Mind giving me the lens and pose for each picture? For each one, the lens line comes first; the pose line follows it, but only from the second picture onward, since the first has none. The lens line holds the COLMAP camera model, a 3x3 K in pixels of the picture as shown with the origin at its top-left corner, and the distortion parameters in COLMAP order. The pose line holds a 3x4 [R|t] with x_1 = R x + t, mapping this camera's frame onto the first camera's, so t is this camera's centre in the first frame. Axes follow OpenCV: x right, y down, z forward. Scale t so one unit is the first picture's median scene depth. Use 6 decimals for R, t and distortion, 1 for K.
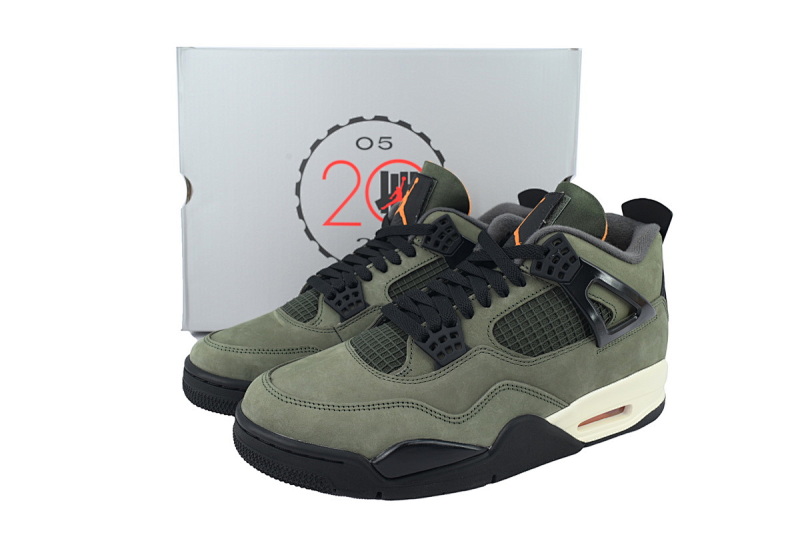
lens RADIAL K [[628.6, 0, 398.3], [0, 628.6, 270.2], [0, 0, 1]] dist [-0.006228, 0.000543]
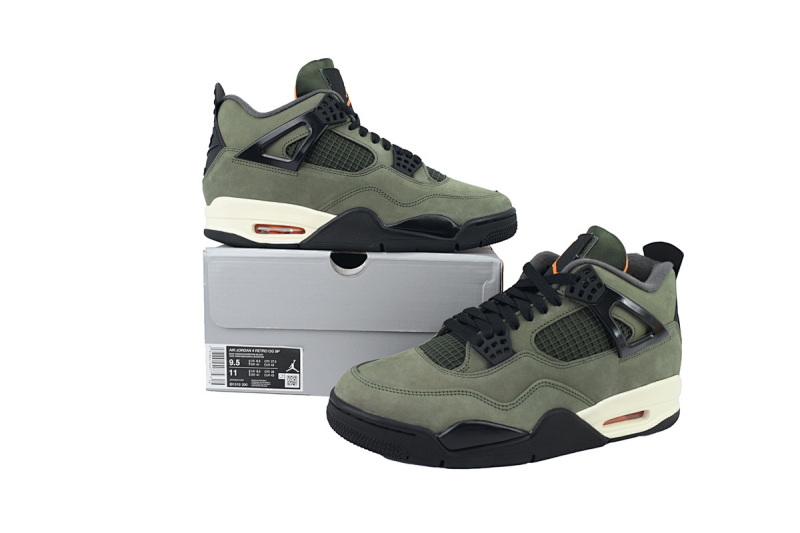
lens RADIAL K [[628.6, 0, 398.2], [0, 628.6, 264.0], [0, 0, 1]] dist [-0.006228, 0.000543]
pose [[0.997668, 0.029126, -0.061729, -0.048756], [-0.034702, 0.995221, -0.091269, 0.069300], [0.058776, 0.093198, 0.993911, -0.282921]]
